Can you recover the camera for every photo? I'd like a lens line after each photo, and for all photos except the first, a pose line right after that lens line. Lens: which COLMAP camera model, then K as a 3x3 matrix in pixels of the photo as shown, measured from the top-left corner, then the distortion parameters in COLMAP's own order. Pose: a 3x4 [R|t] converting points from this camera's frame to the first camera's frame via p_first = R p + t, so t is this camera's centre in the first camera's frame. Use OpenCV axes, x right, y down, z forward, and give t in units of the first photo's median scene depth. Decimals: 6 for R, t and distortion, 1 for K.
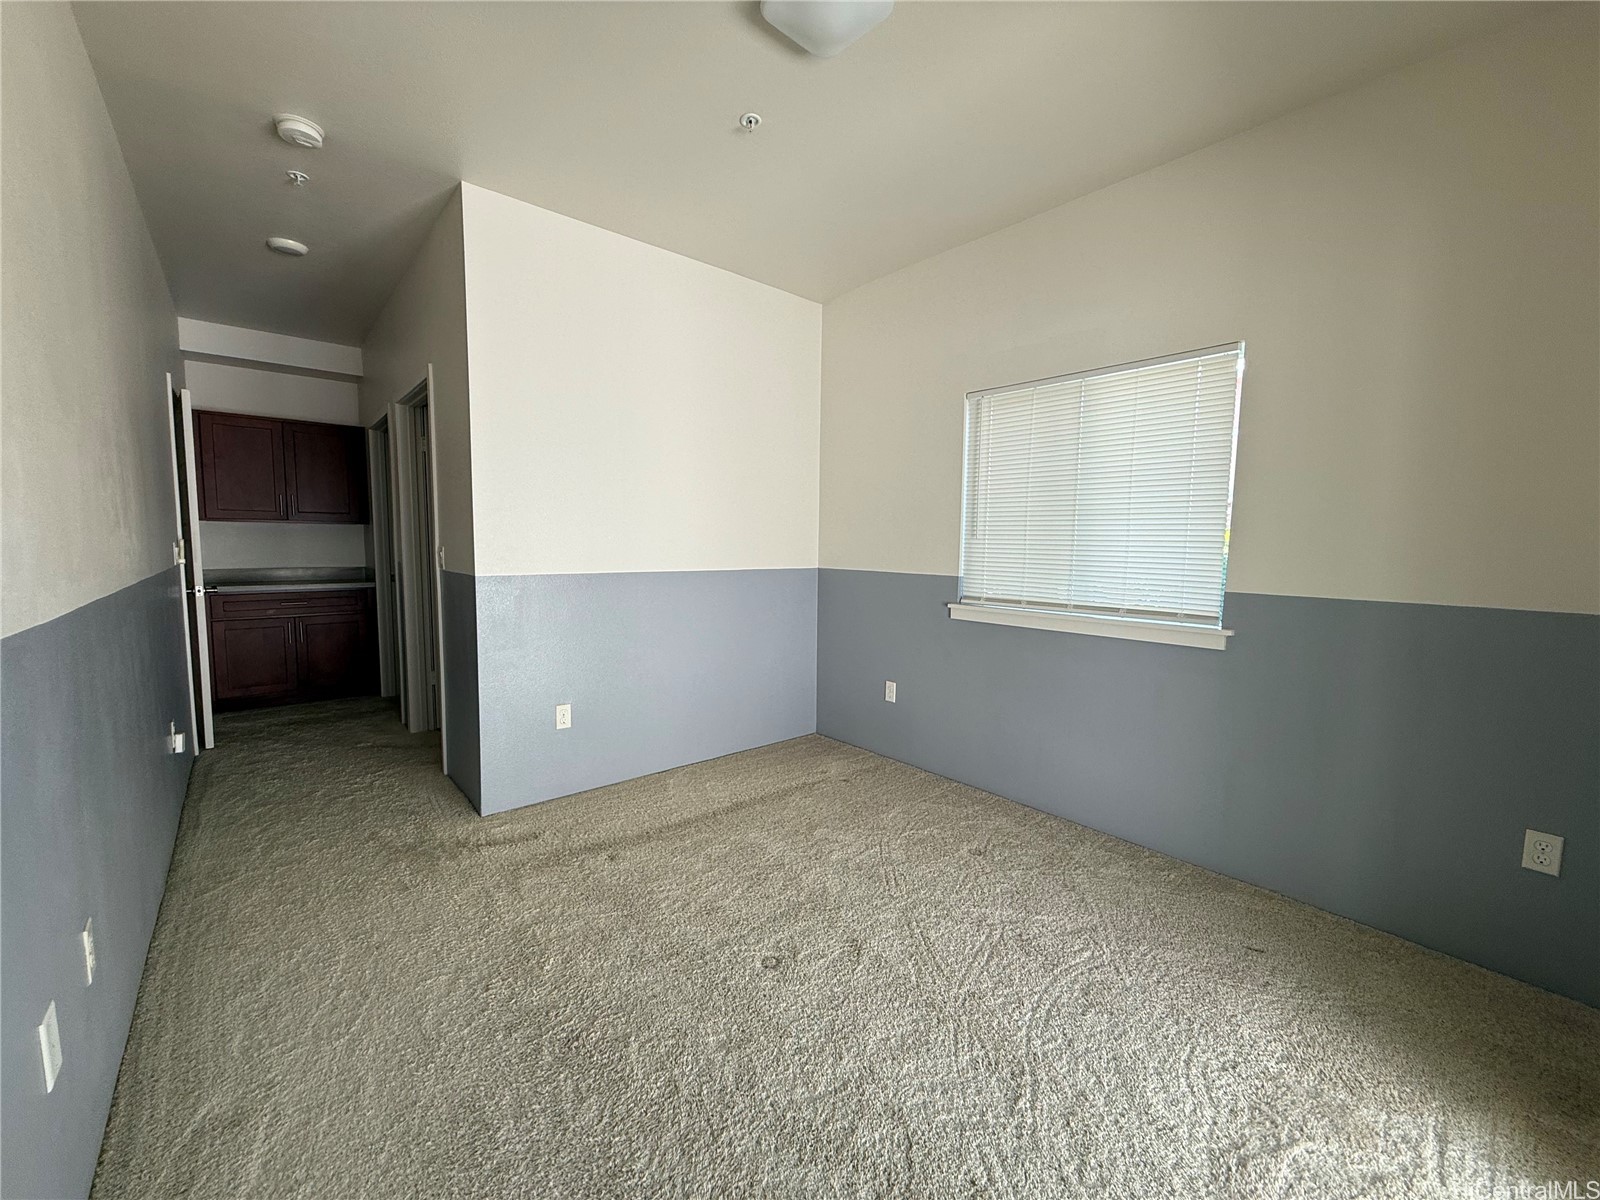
lens RADIAL K [[640.9, 0, 796.2], [0, 640.9, 597.4], [0, 0, 1]] dist [-0.001807, -0.000130]
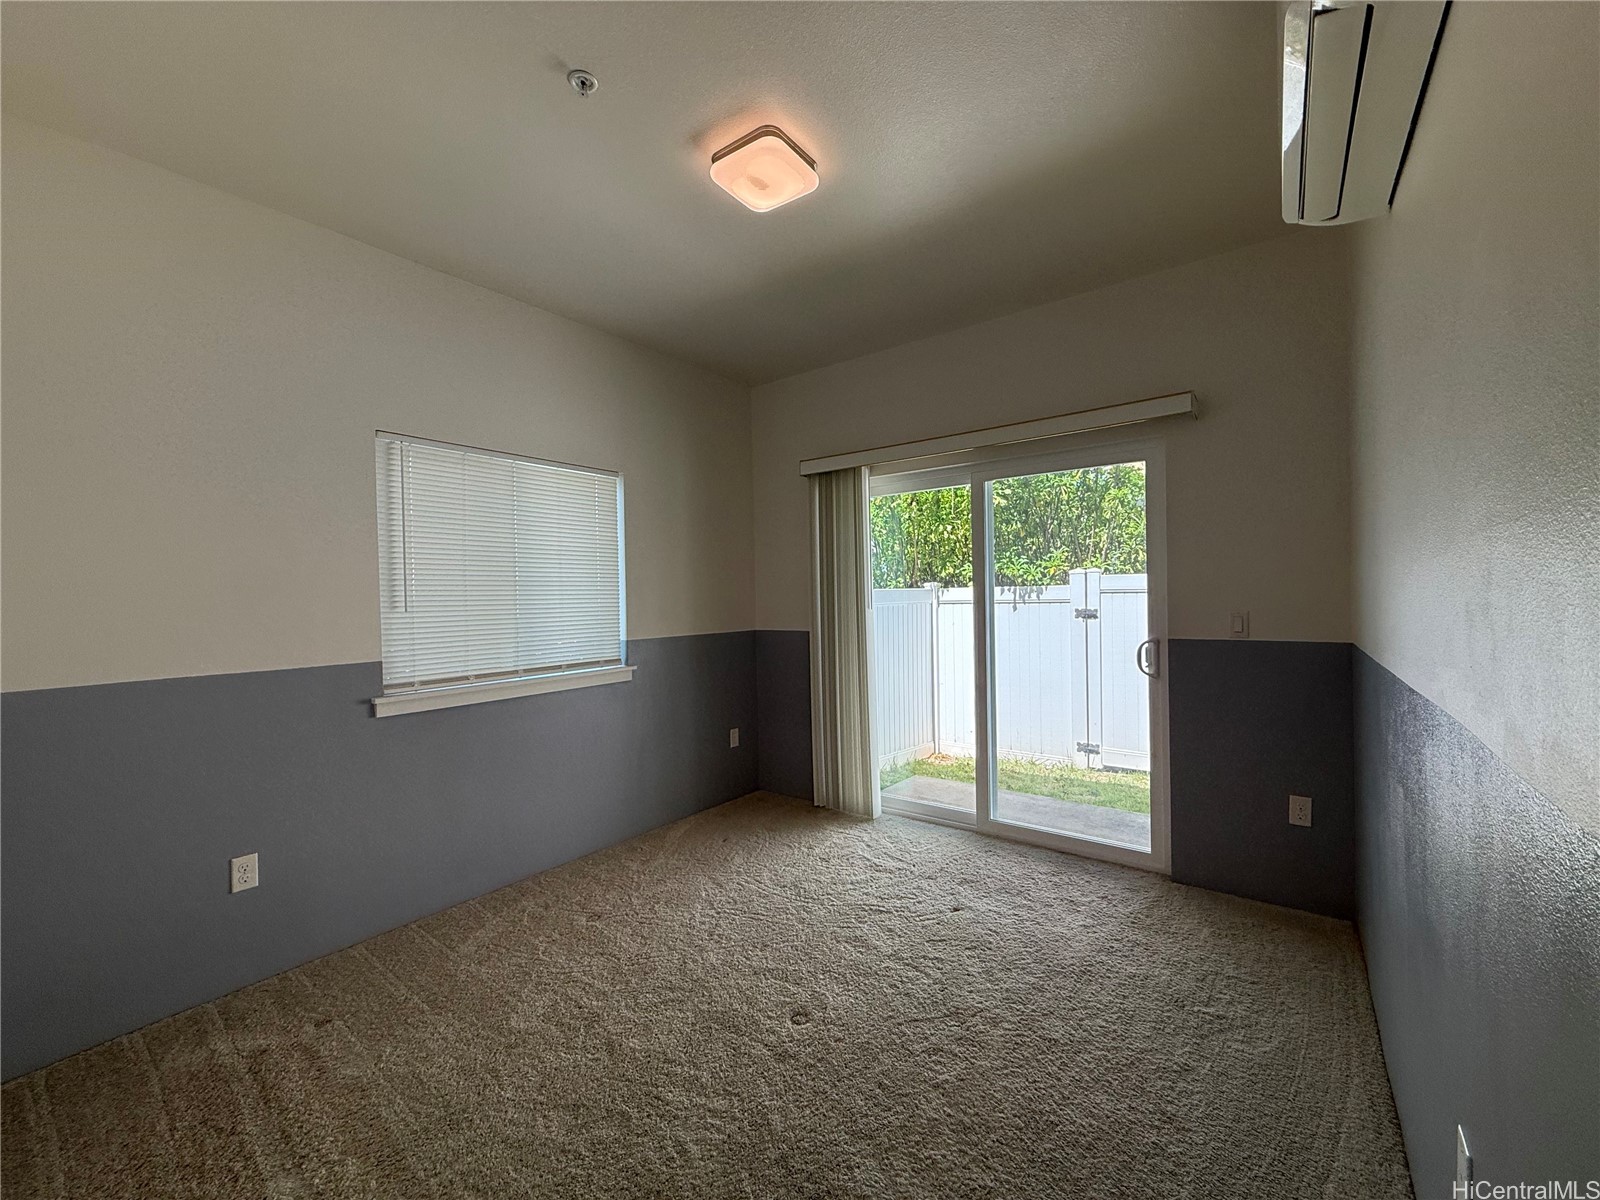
lens RADIAL K [[640.9, 0, 796.2], [0, 640.9, 597.4], [0, 0, 1]] dist [-0.001807, -0.000130]
pose [[-0.215537, -0.004835, 0.976484, -0.770211], [0.107576, 0.993784, 0.028666, -0.097781], [-0.970552, 0.111225, -0.213677, 0.852961]]
